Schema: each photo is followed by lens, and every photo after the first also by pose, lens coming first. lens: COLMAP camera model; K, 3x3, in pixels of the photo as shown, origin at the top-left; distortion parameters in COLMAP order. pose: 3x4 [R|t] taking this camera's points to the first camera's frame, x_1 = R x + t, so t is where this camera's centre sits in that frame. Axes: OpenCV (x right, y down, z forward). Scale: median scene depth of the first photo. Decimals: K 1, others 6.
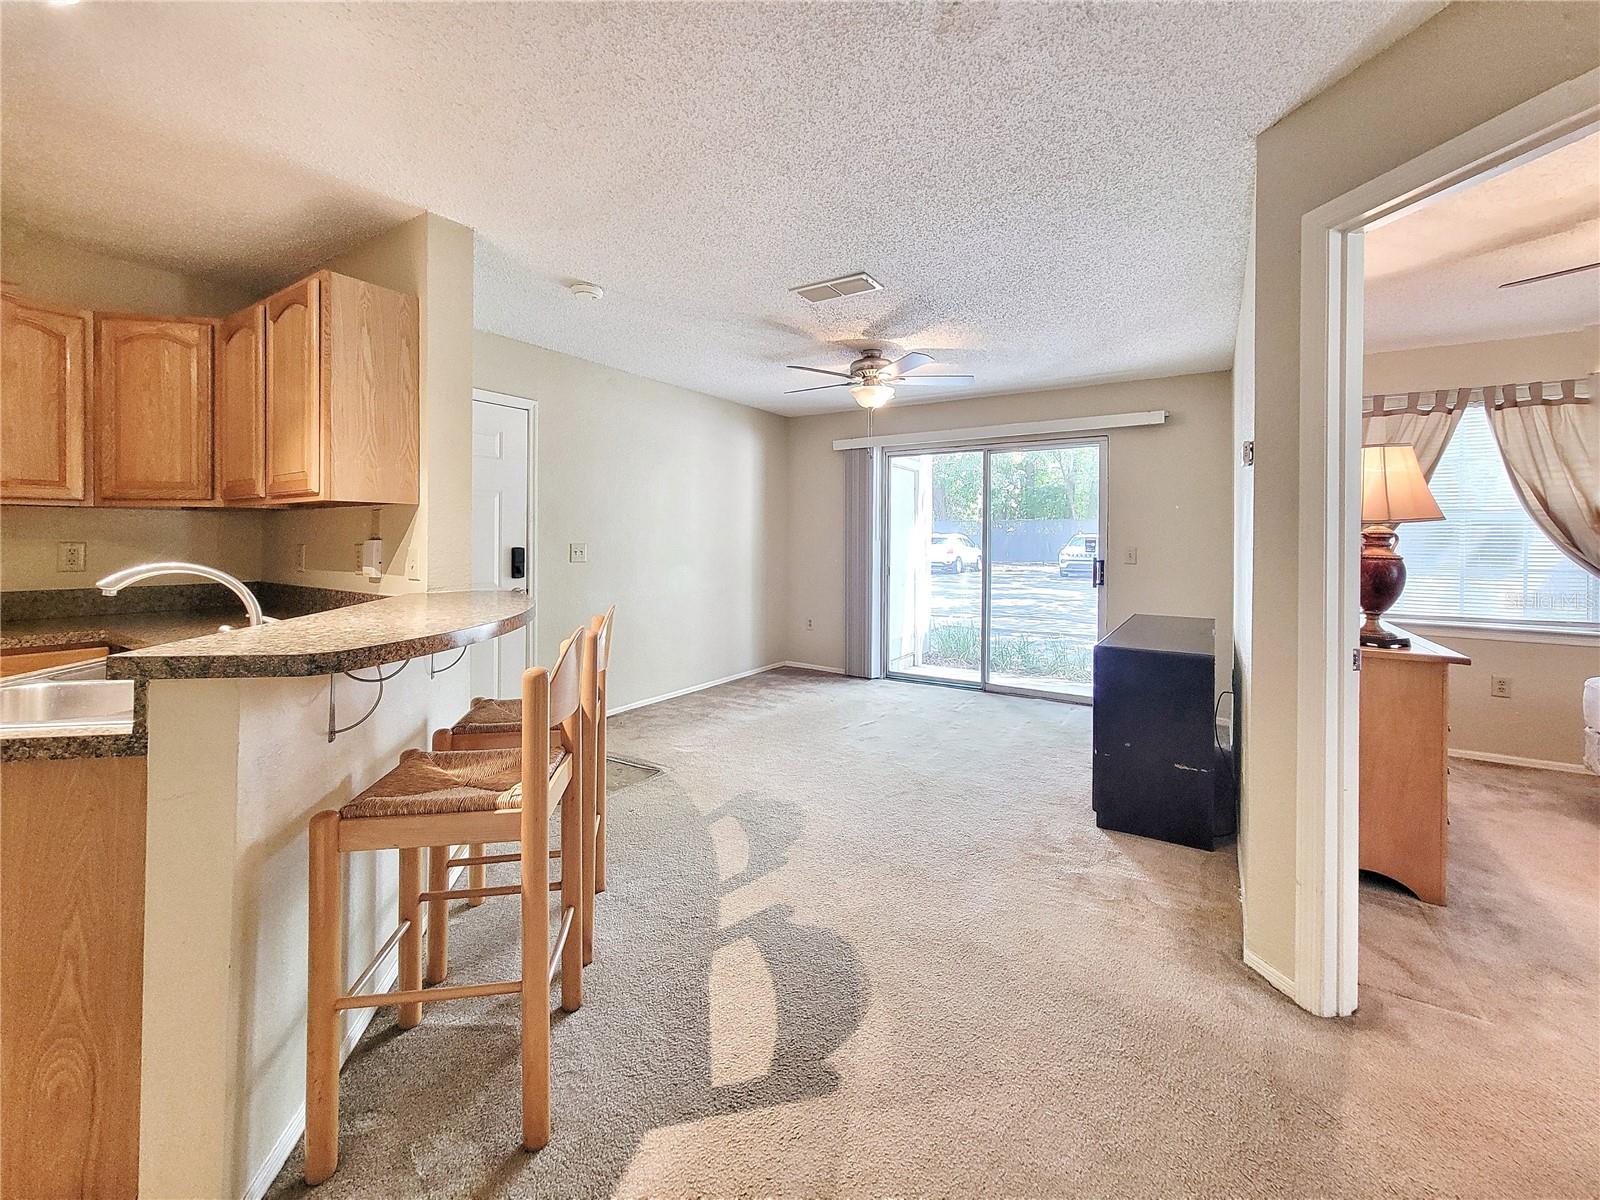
lens RADIAL K [[652.4, 0, 808.7], [0, 652.4, 550.3], [0, 0, 1]] dist [-0.000820, -0.000145]
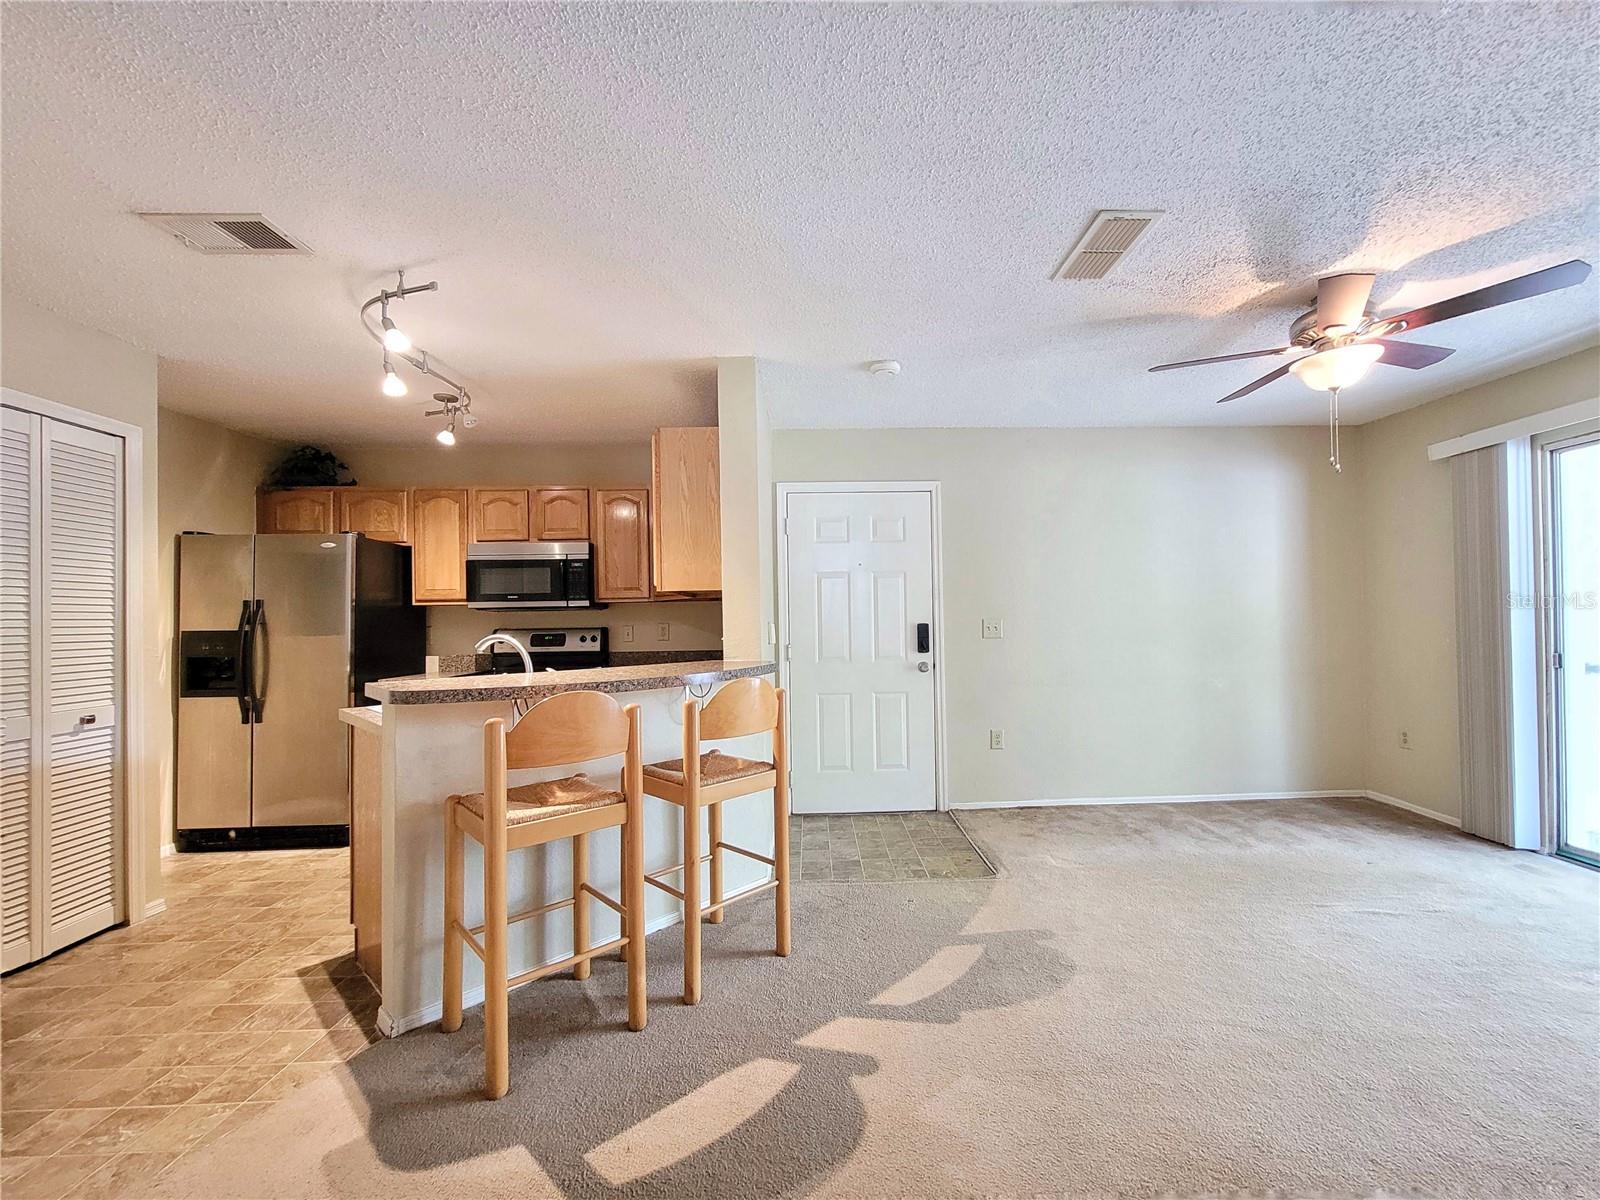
lens RADIAL K [[653.0, 0, 808.0], [0, 653.0, 620.6], [0, 0, 1]] dist [0.001139, 0.000244]
pose [[0.567069, -0.014005, -0.823551, 0.316930], [0.006011, 0.999899, -0.012865, 0.003057], [0.823649, 0.002344, 0.567096, 0.251045]]
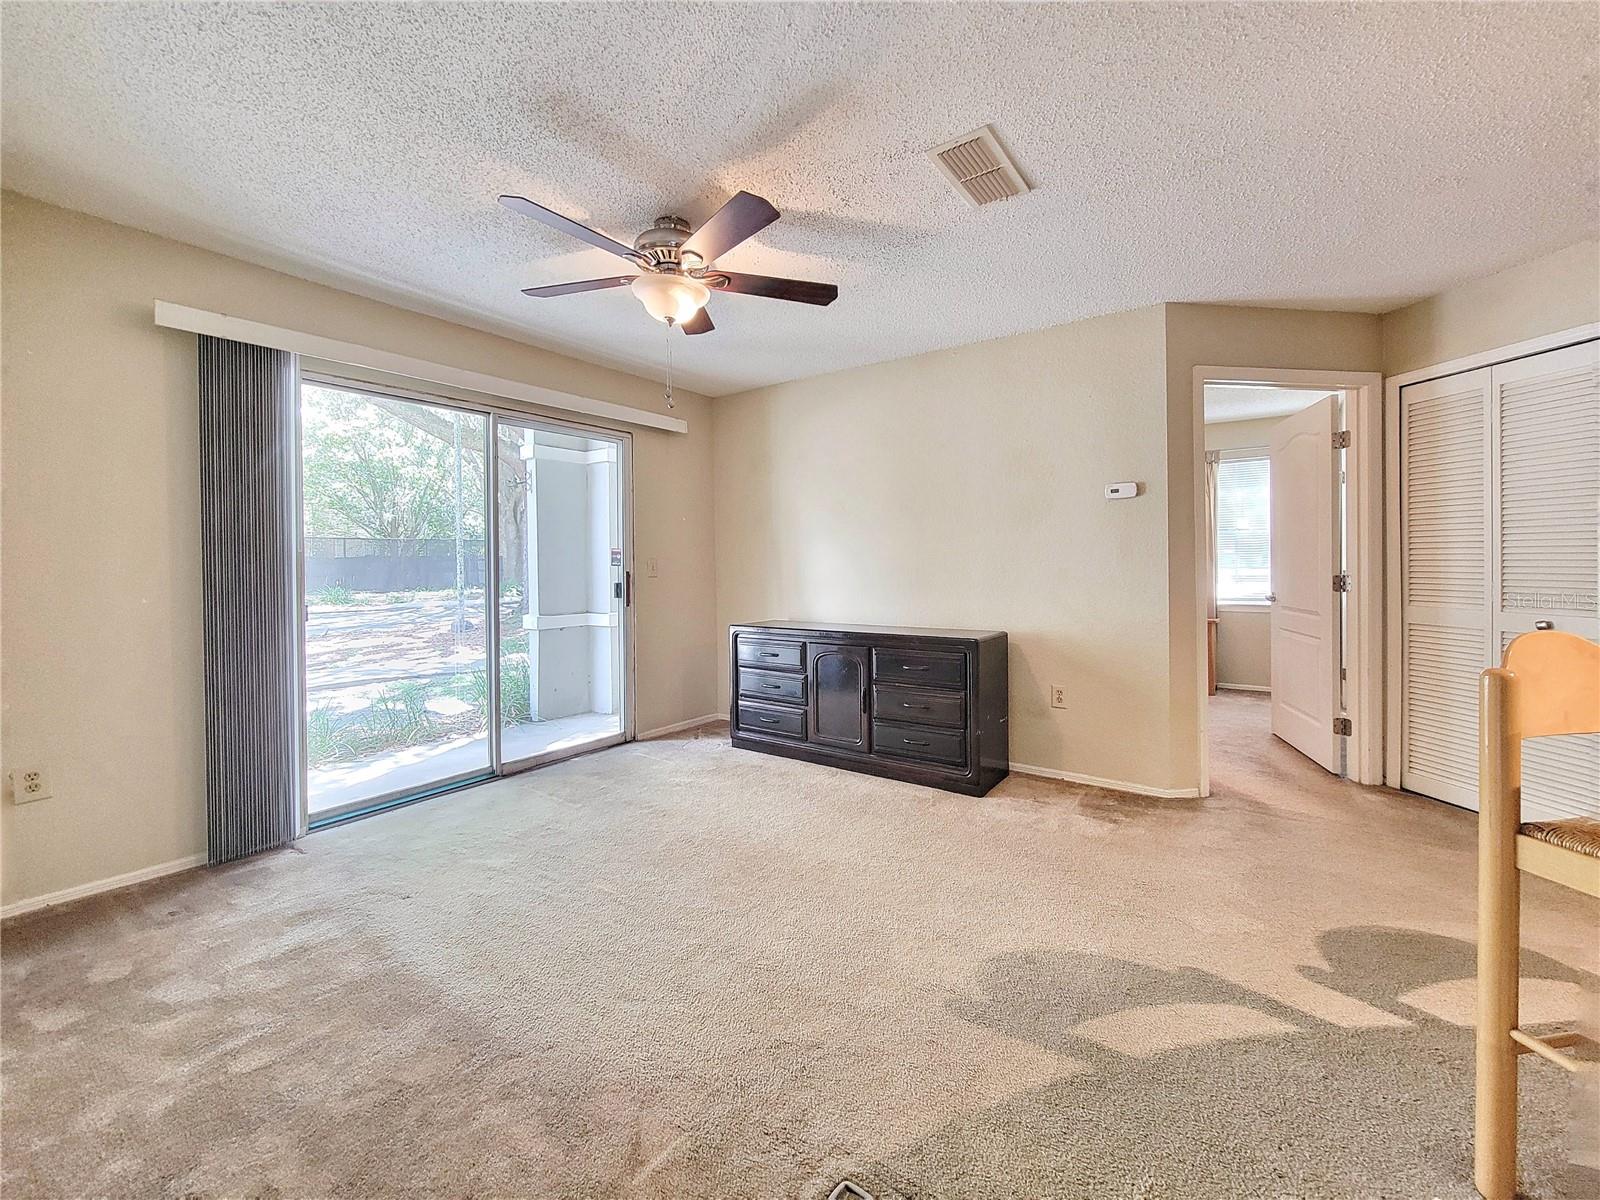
lens RADIAL K [[657.4, 0, 756.7], [0, 657.4, 598.8], [0, 0, 1]] dist [0.000194, 0.000066]
pose [[0.081575, -0.071518, 0.994098, -0.503033], [0.015560, 0.997392, 0.070479, -0.014923], [-0.996546, 0.009718, 0.082475, 0.884726]]
